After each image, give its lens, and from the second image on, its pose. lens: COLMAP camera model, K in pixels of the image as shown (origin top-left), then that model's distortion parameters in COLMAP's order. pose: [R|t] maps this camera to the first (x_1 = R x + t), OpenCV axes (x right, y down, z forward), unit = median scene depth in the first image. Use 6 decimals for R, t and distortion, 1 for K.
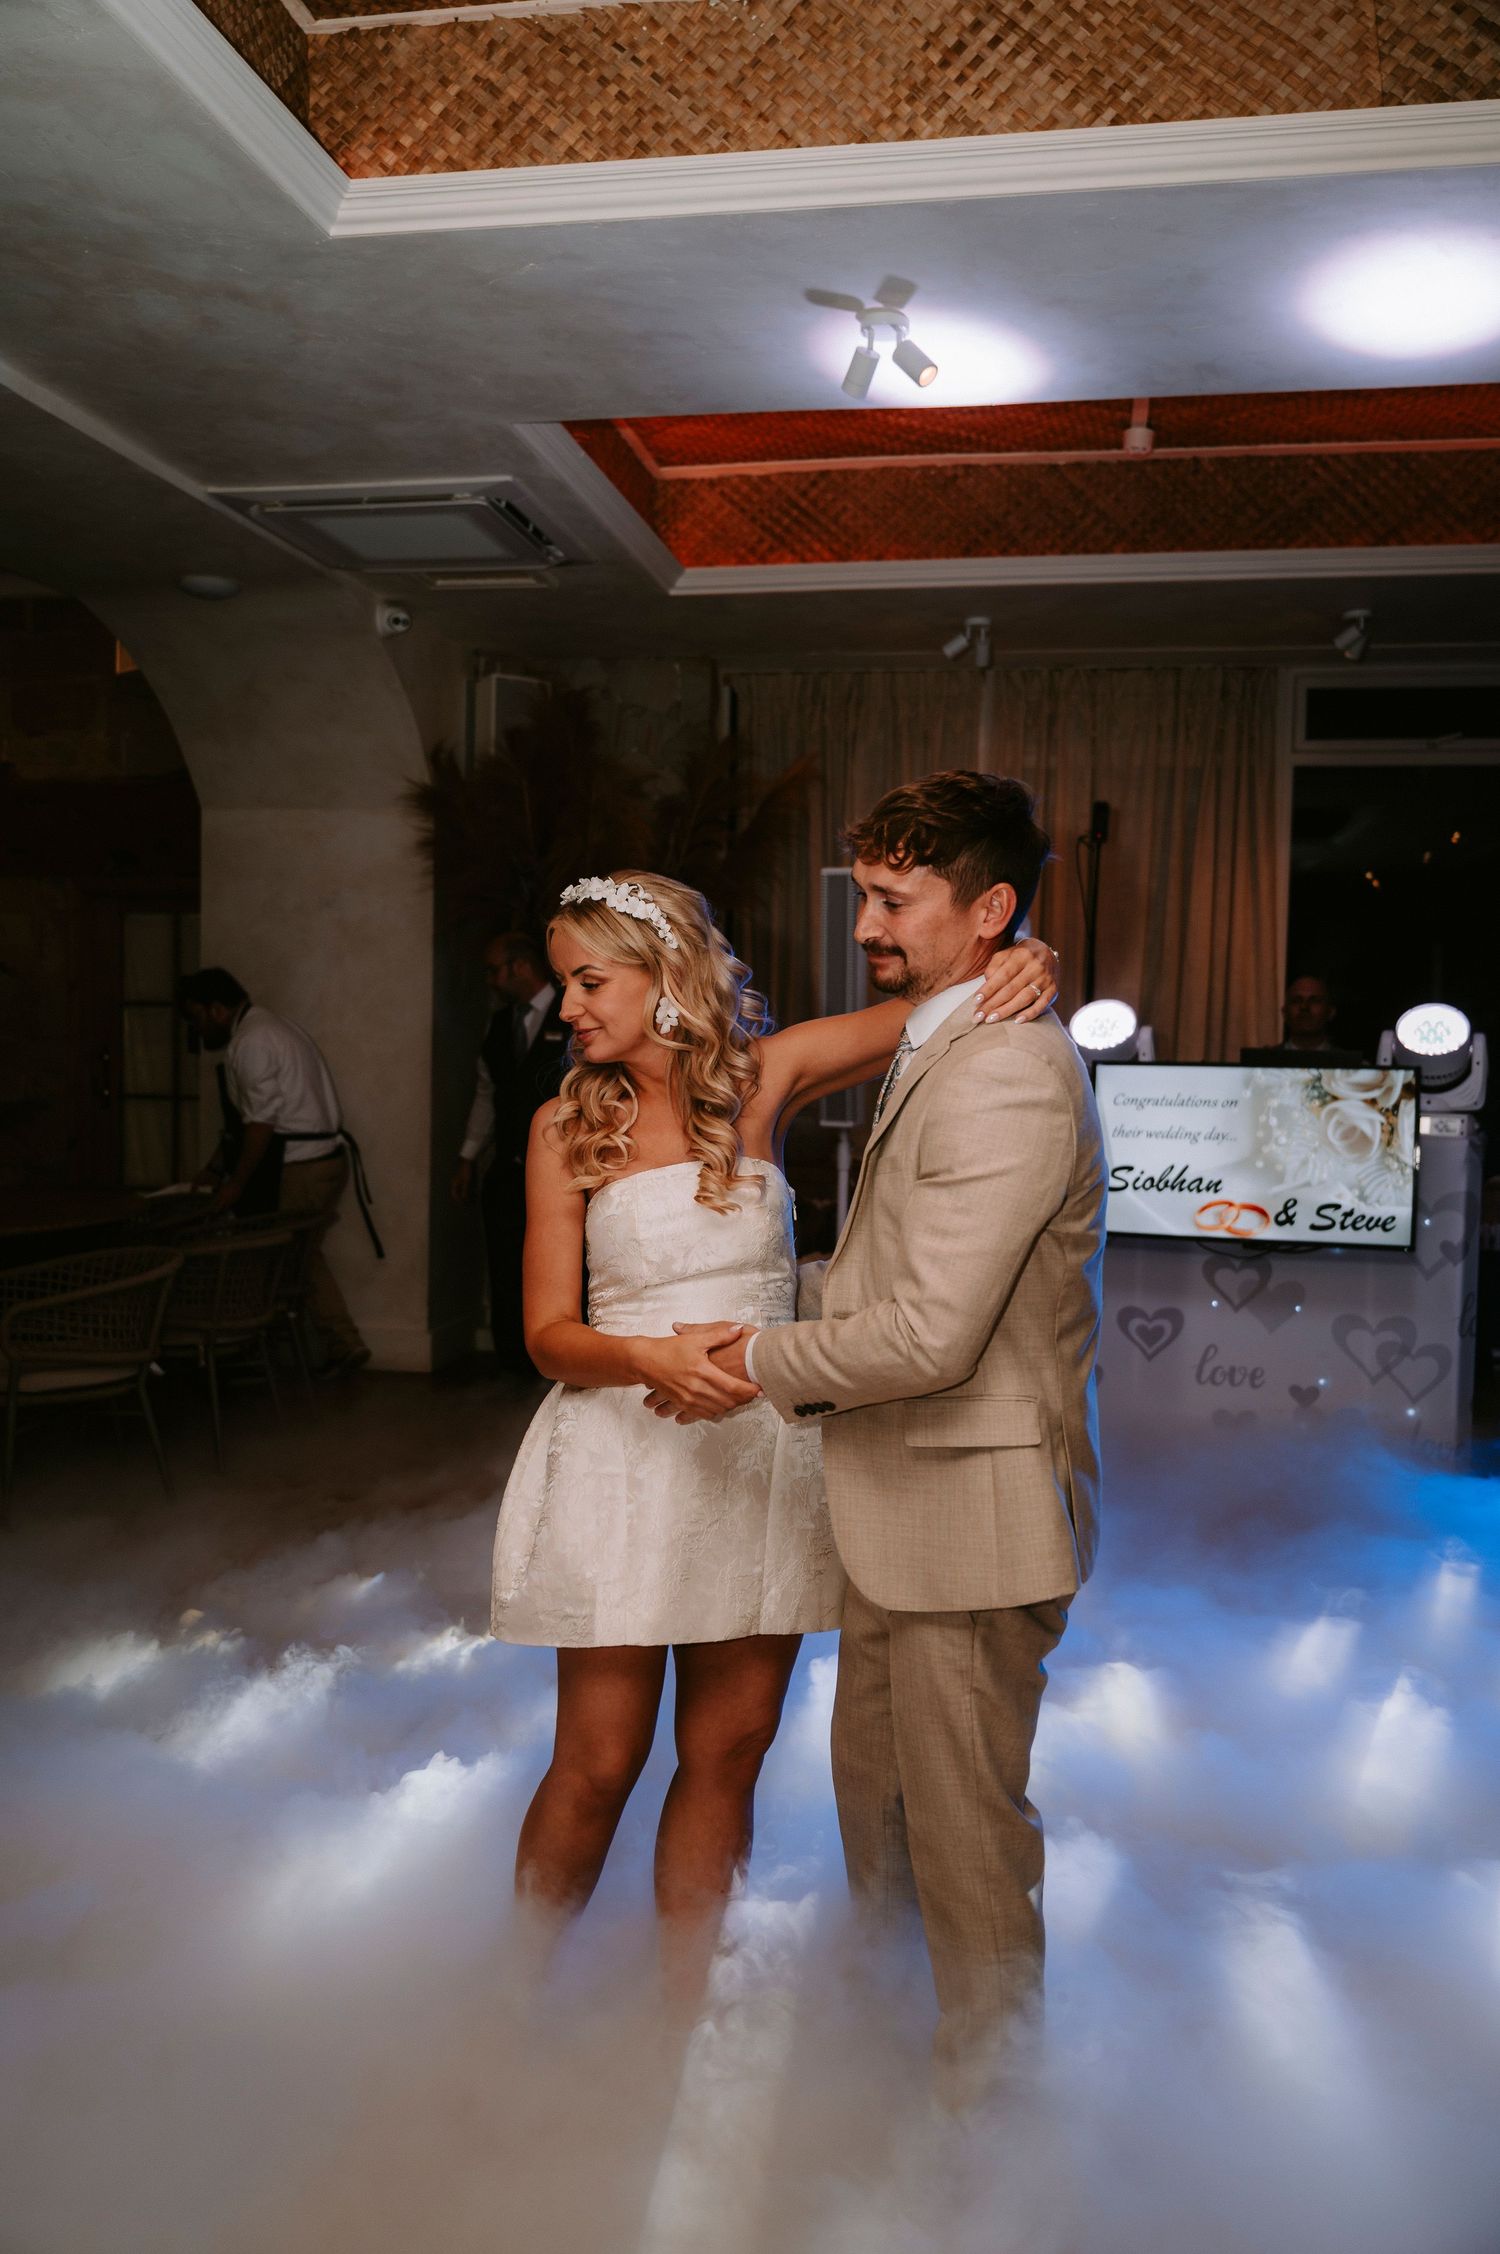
lens RADIAL K [[1875.7, 0, 737.5], [0, 1875.7, 1120.7], [0, 0, 1]] dist [0.001761, -0.001111]
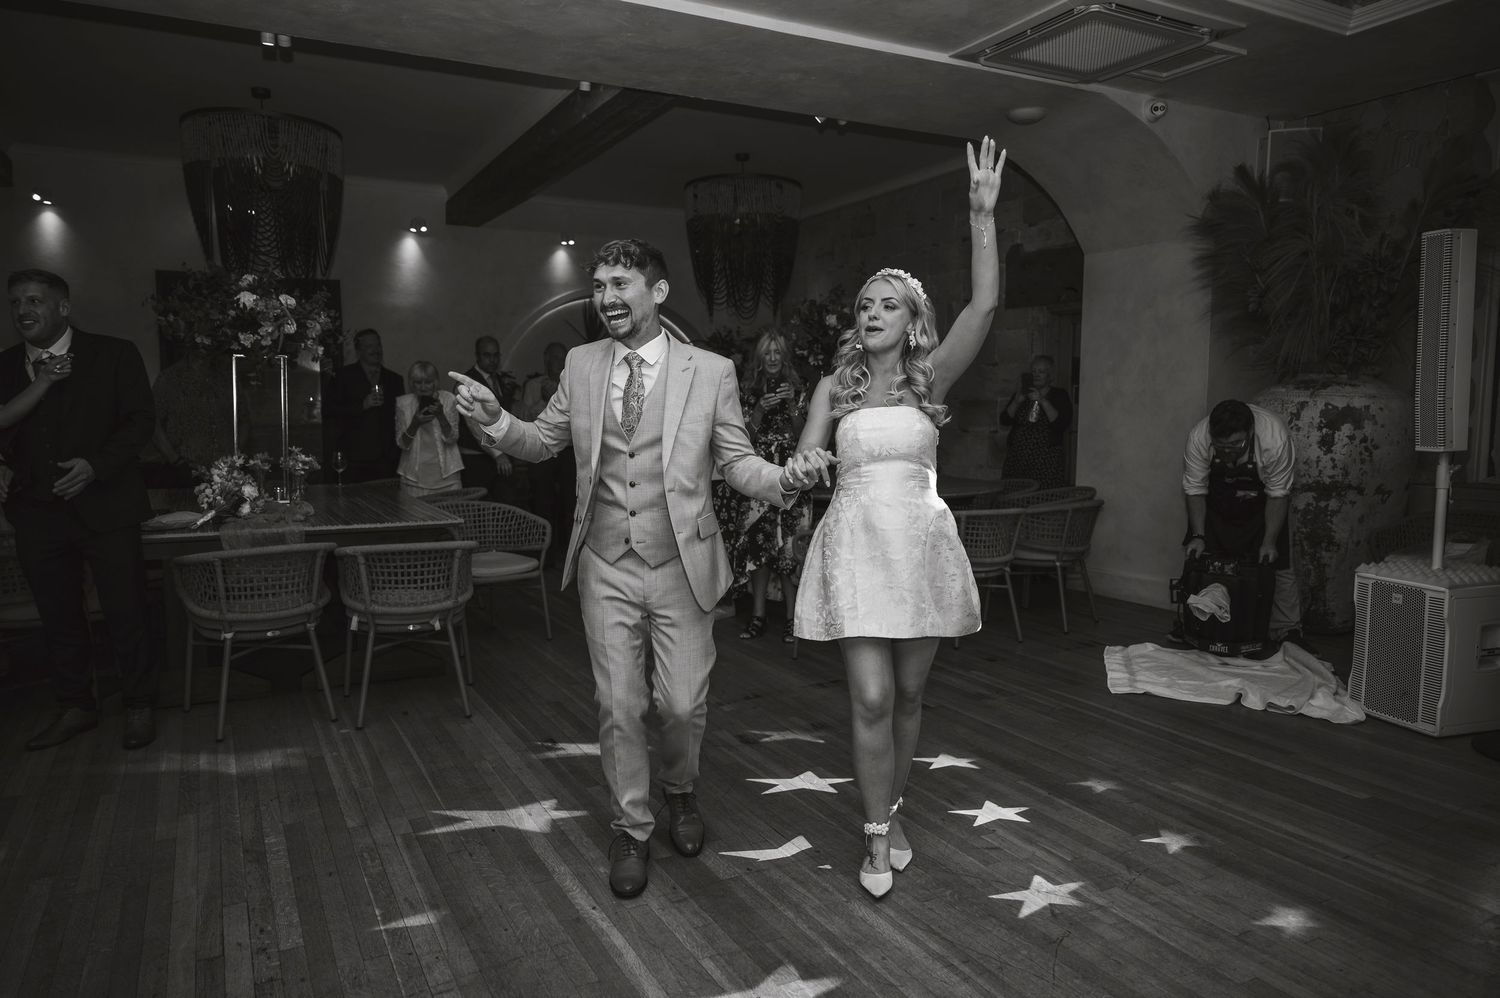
lens RADIAL K [[1012.2, 0, 743.1], [0, 1012.2, 494.0], [0, 0, 1]] dist [0.003214, 0.005691]
pose [[0.619703, 0.055542, -0.782869, 0.284602], [-0.031655, 0.998450, 0.045780, 0.014290], [0.784198, -0.003588, 0.620500, 0.260144]]
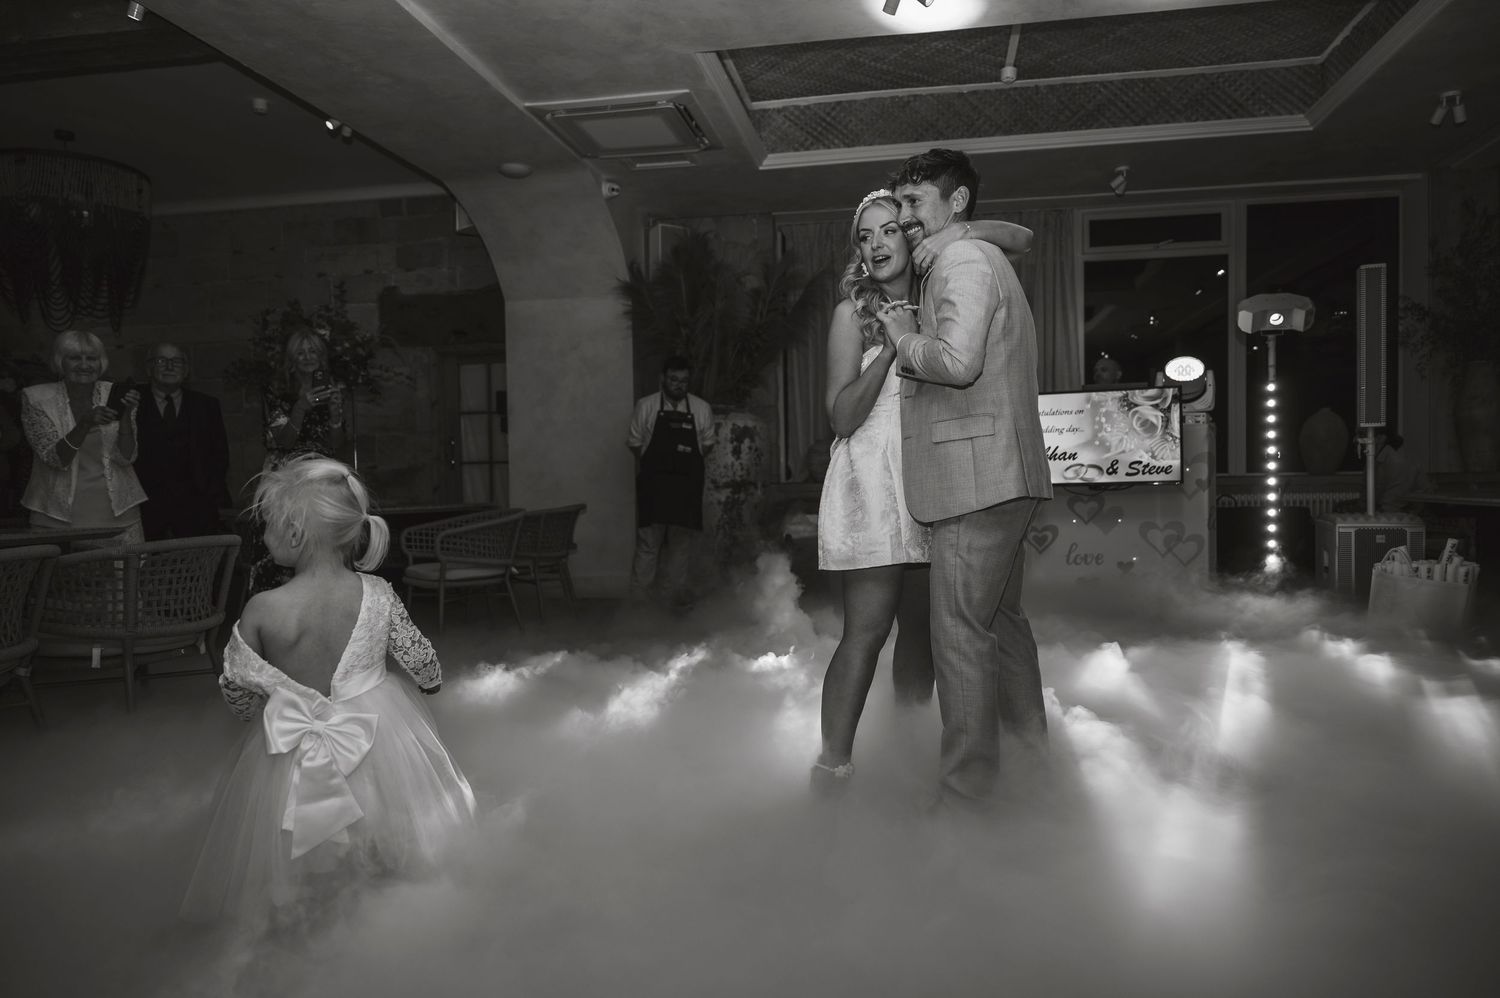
lens RADIAL K [[1012.2, 0, 758.5], [0, 1012.2, 502.4], [0, 0, 1]] dist [0.003214, 0.005691]
pose [[0.999190, -0.036681, 0.016561, -0.069822], [0.037129, 0.998930, -0.027571, 0.086012], [-0.015532, 0.028164, 0.999483, -0.006239]]
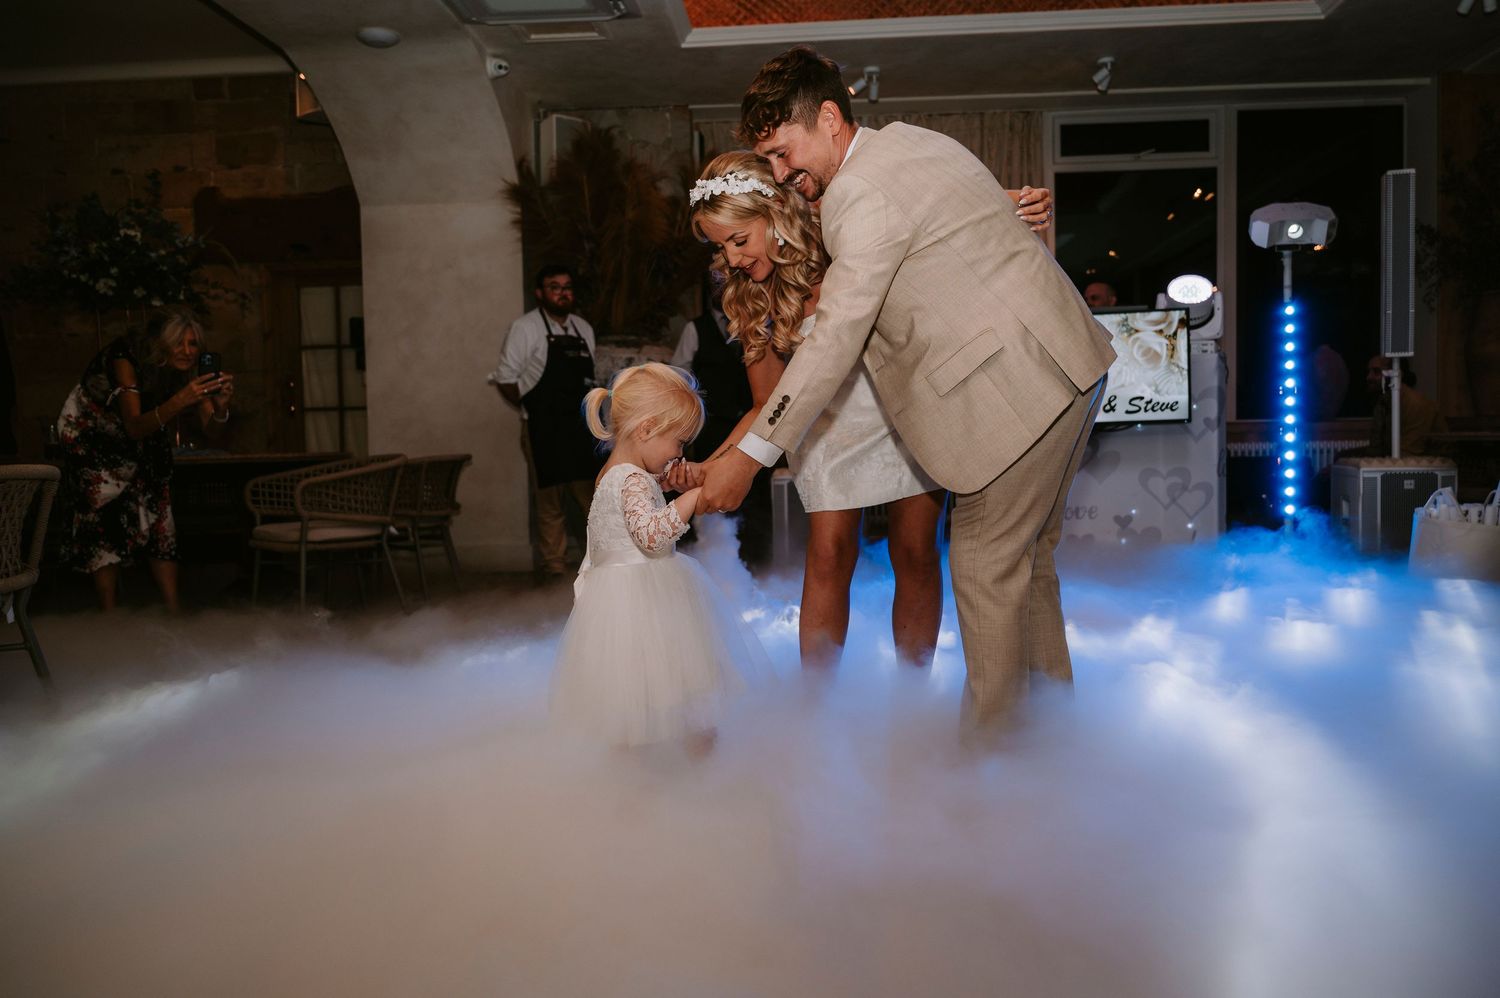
lens RADIAL K [[1182.4, 0, 752.2], [0, 1182.4, 495.7], [0, 0, 1]] dist [0.005284, 0.000915]
pose [[0.992294, -0.043591, 0.115984, -0.114157], [0.044780, 0.998967, -0.007662, 0.105522], [-0.115530, 0.012797, 0.993222, 0.029741]]
